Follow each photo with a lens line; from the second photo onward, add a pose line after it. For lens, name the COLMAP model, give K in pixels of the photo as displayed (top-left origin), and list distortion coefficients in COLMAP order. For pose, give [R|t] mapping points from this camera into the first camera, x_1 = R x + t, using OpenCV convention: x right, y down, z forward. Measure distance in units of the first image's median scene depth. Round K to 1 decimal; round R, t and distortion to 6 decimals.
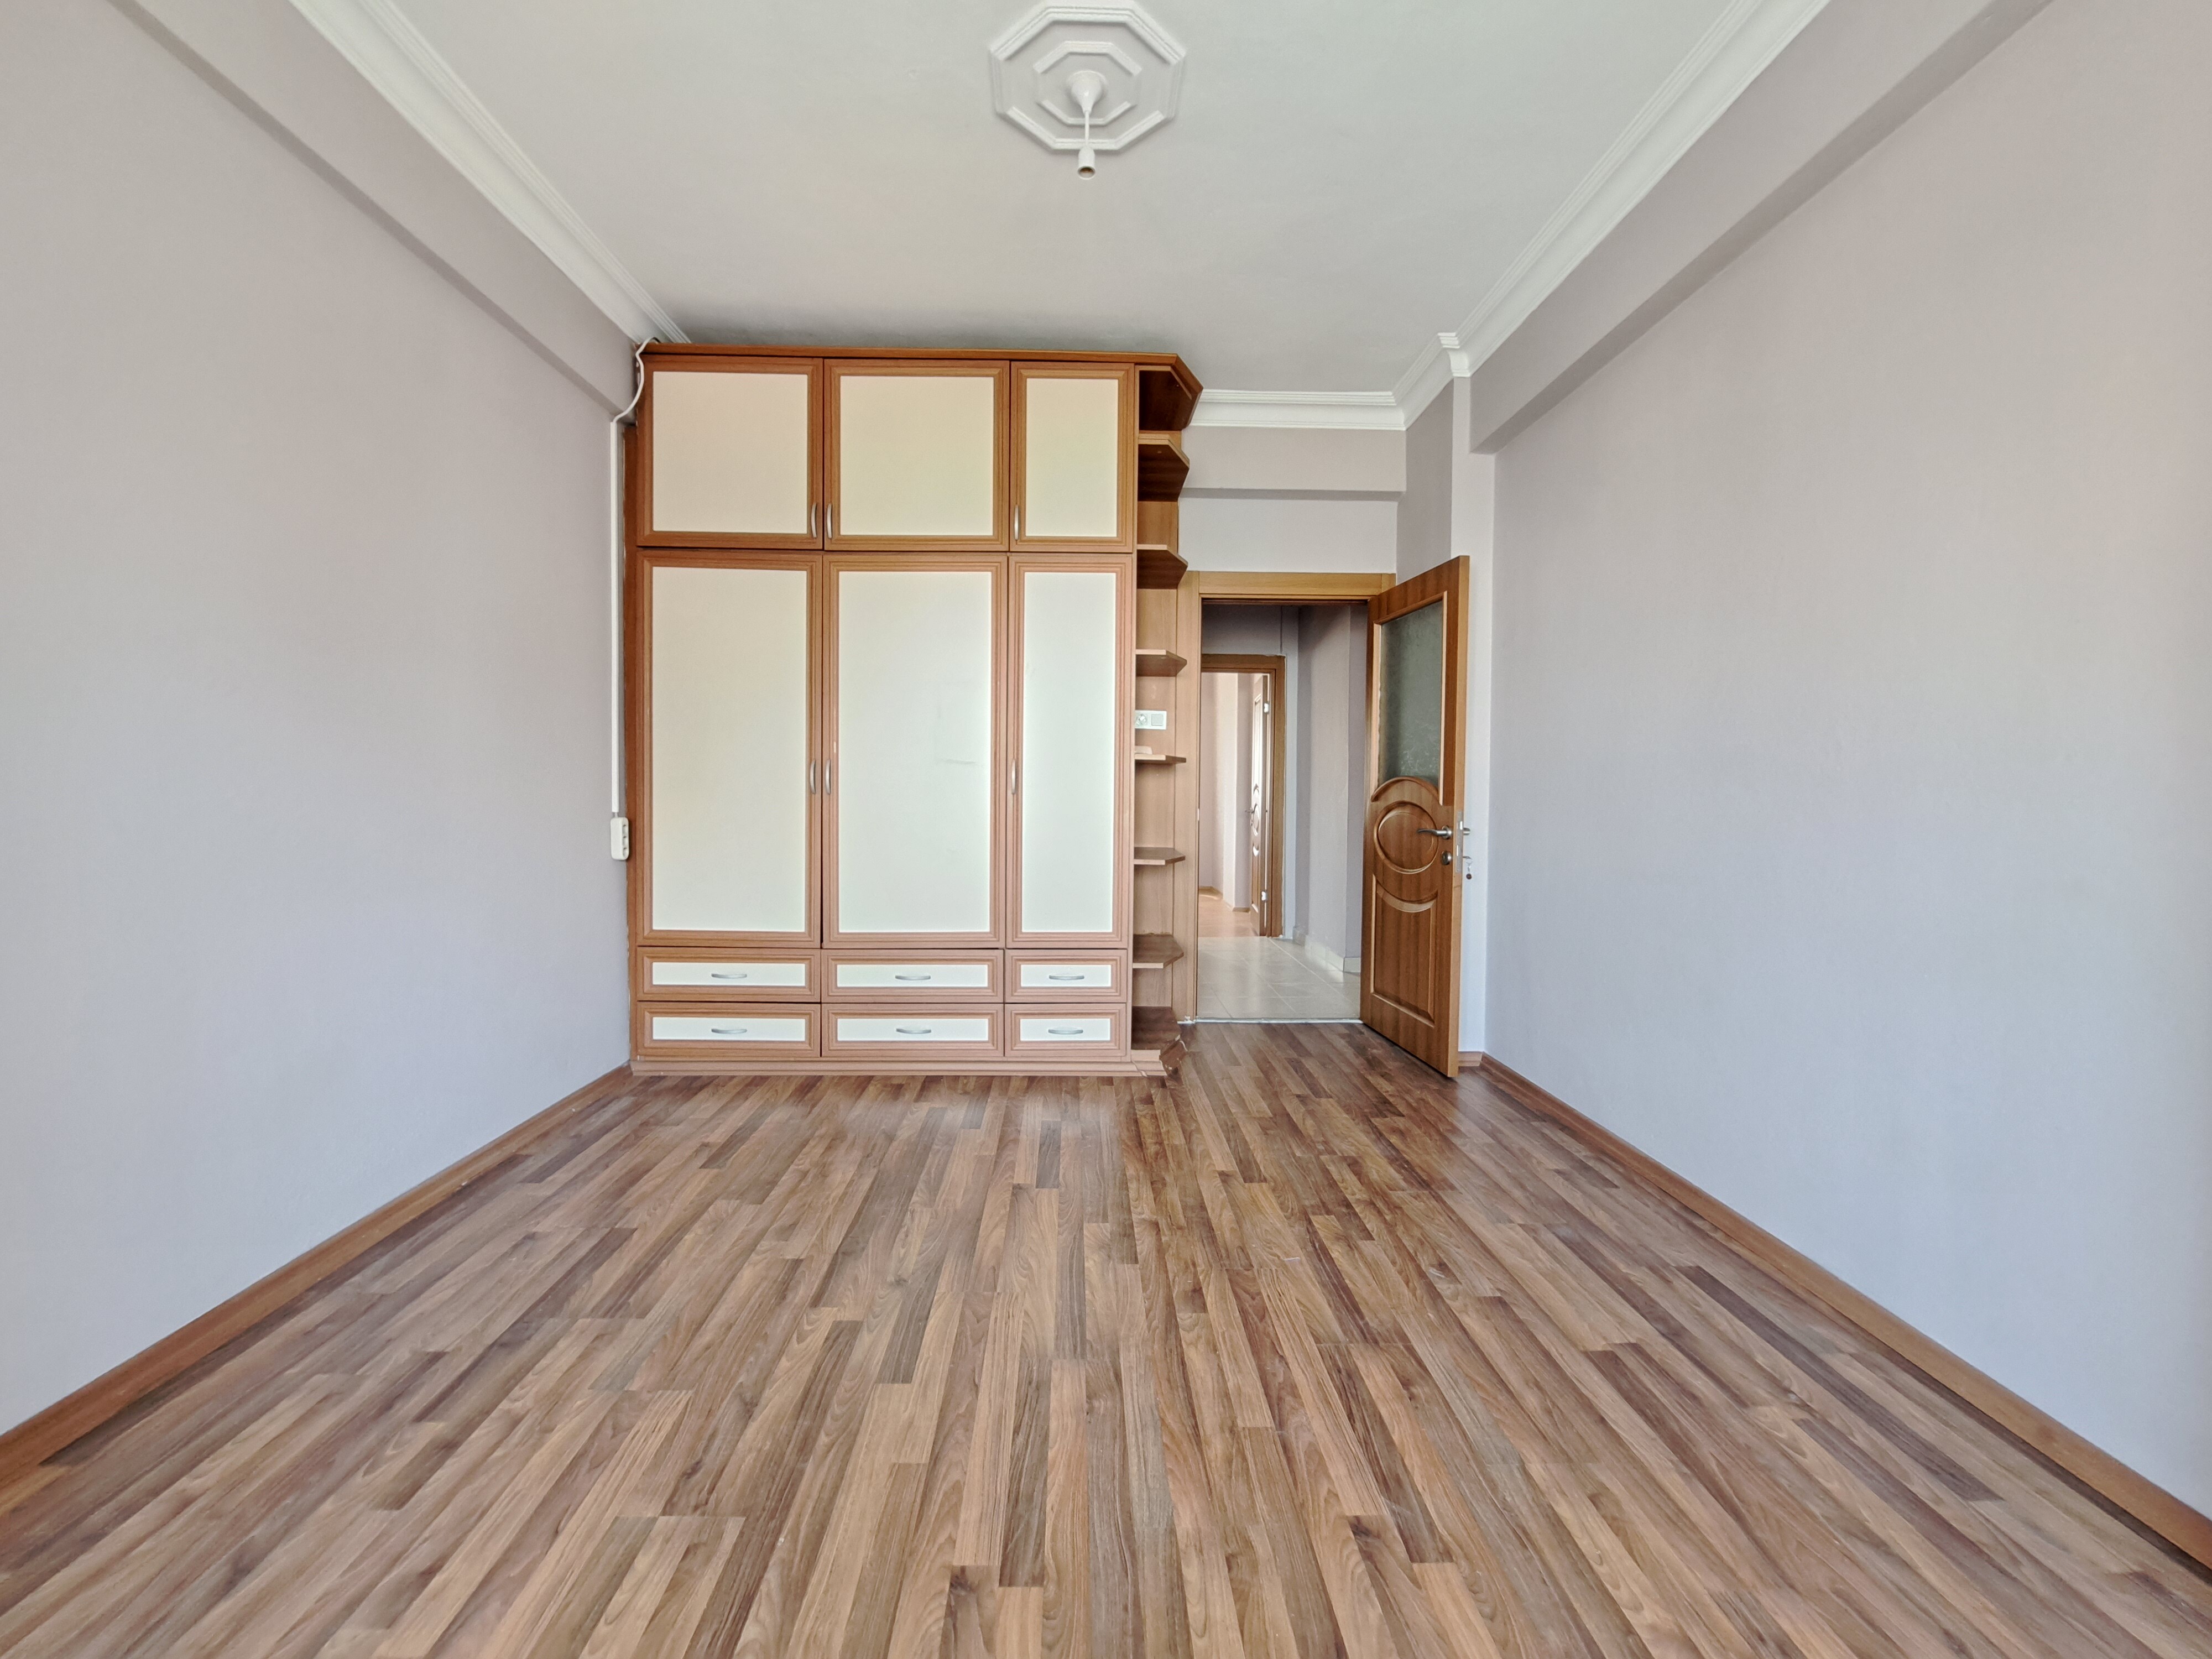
lens RADIAL K [[878.4, 0, 1085.1], [0, 878.4, 815.1], [0, 0, 1]] dist [-0.010191, -0.002594]
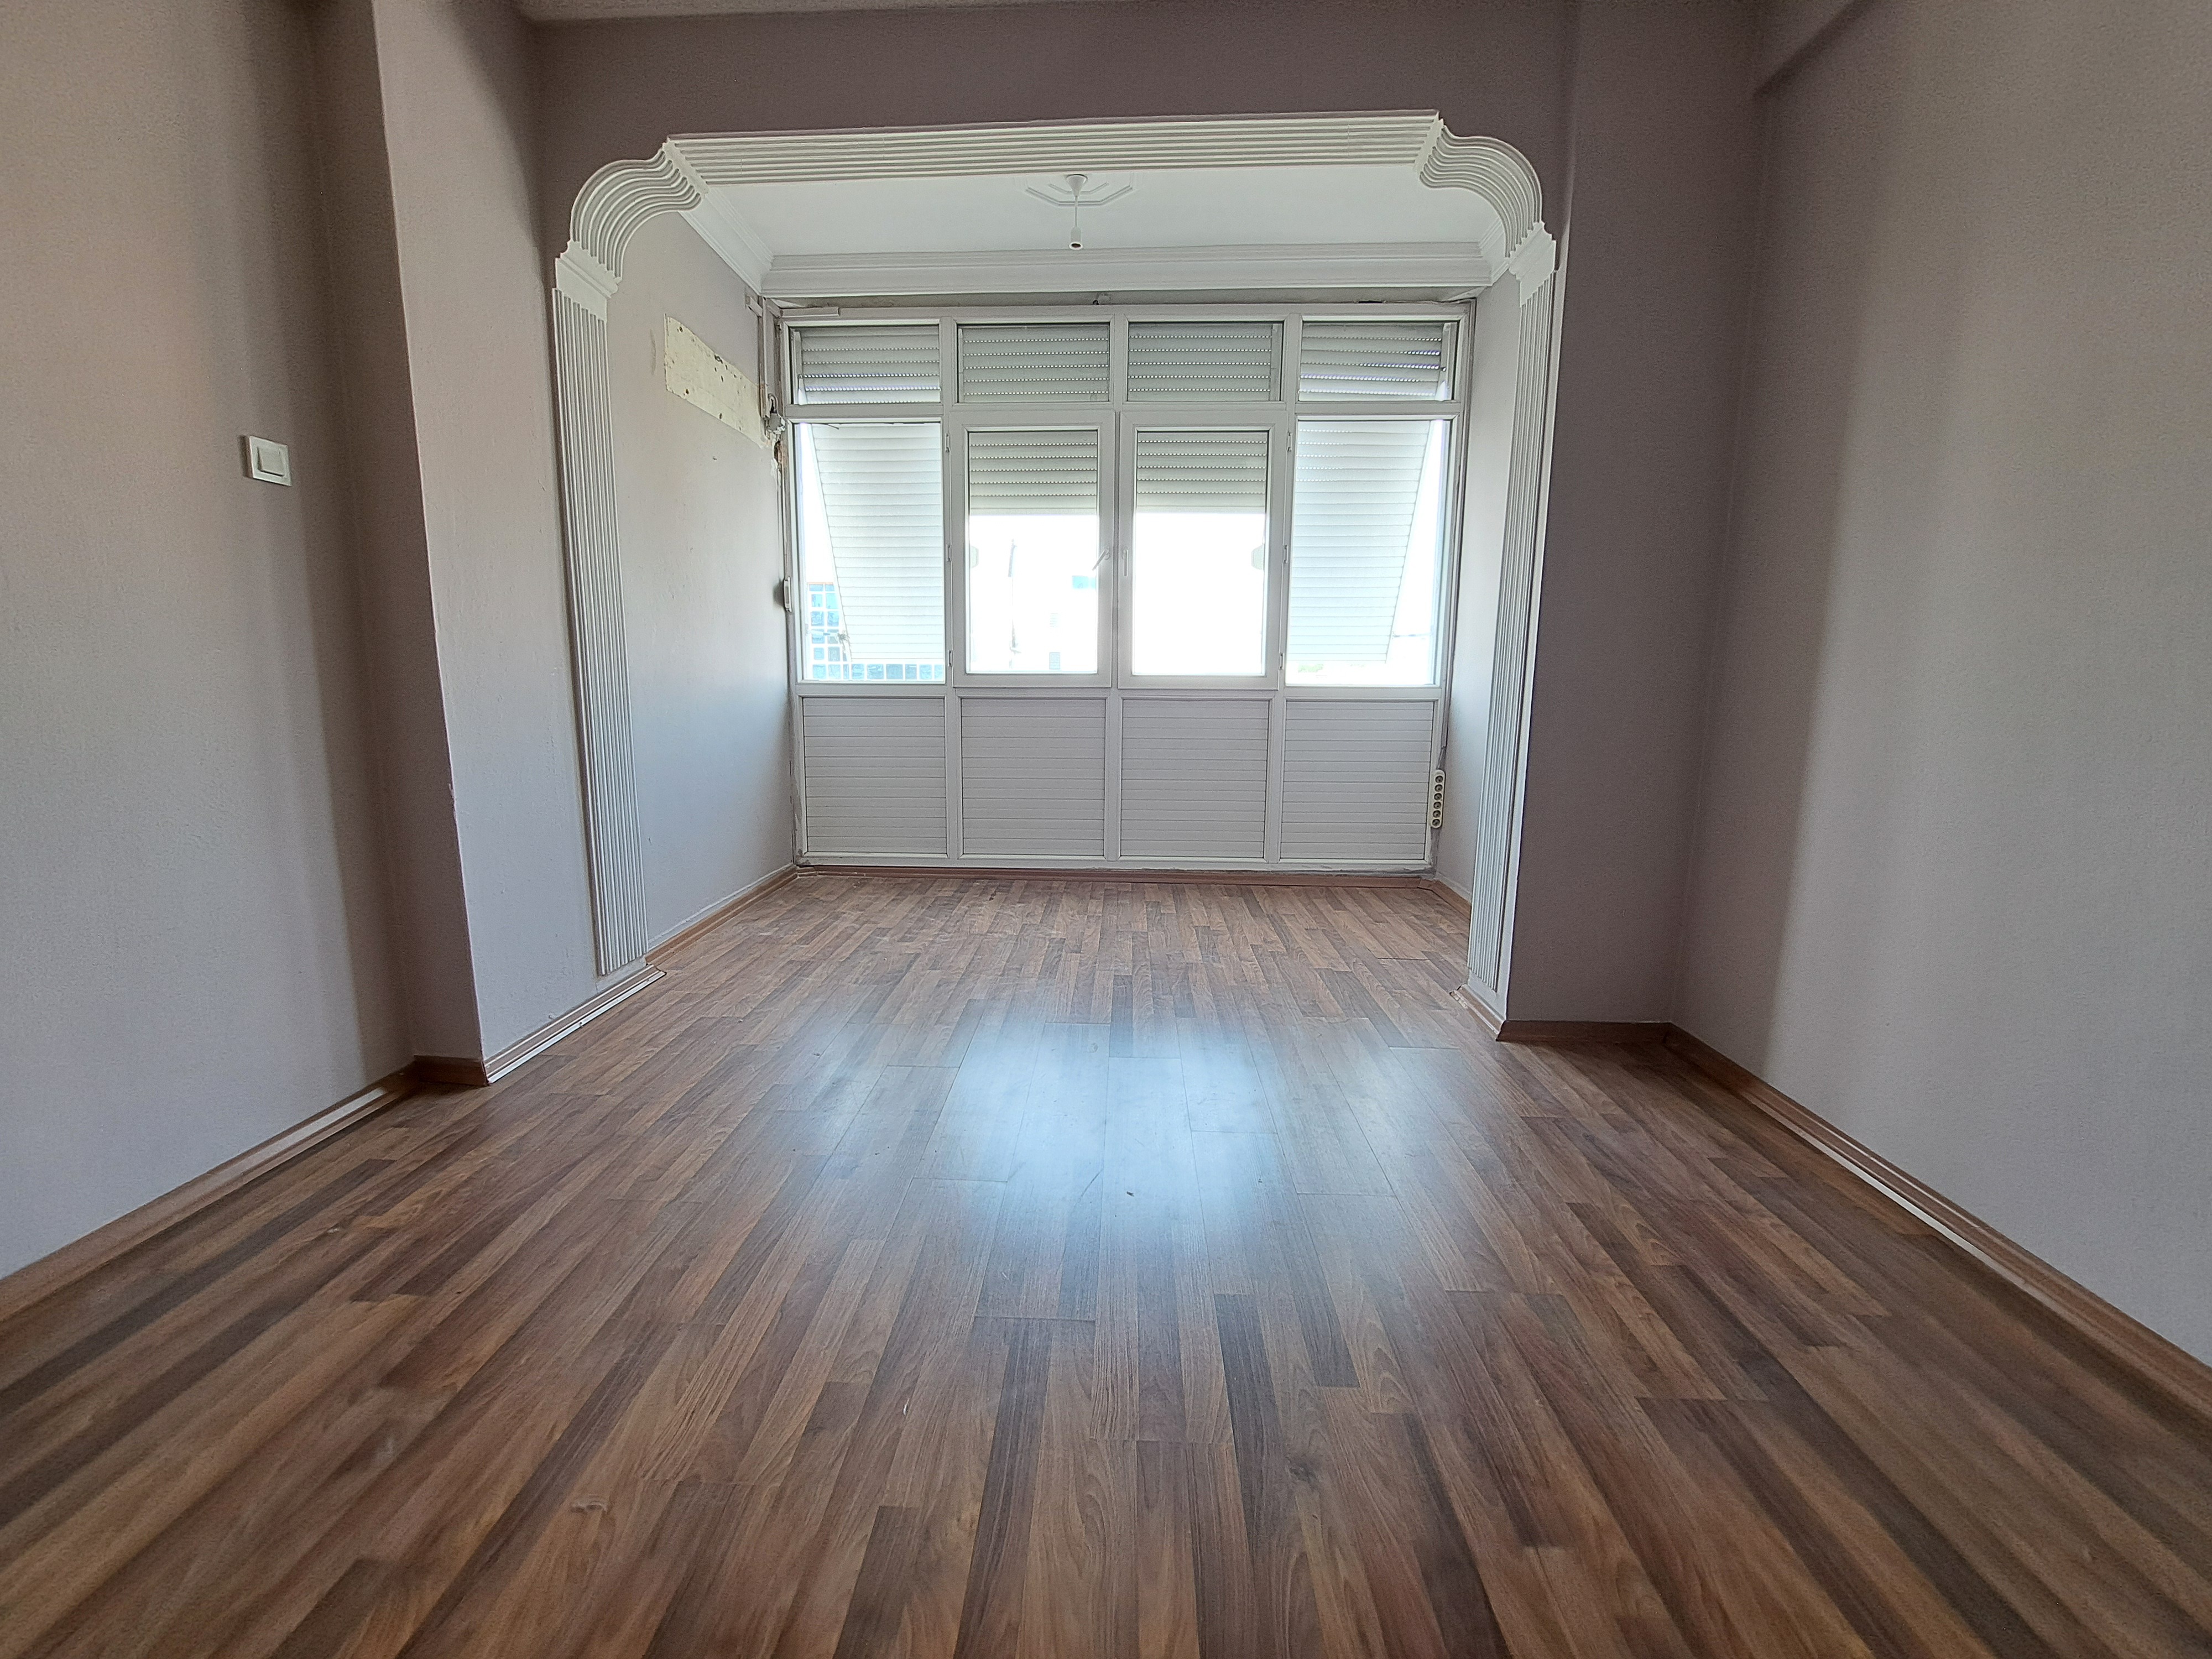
lens RADIAL K [[893.7, 0, 1083.8], [0, 893.7, 811.4], [0, 0, 1]] dist [-0.010046, -0.003078]
pose [[-0.998083, -0.021817, 0.057924, -0.107136], [-0.011364, 0.984501, 0.175010, -0.002766], [-0.060844, 0.174016, -0.982861, 1.813752]]
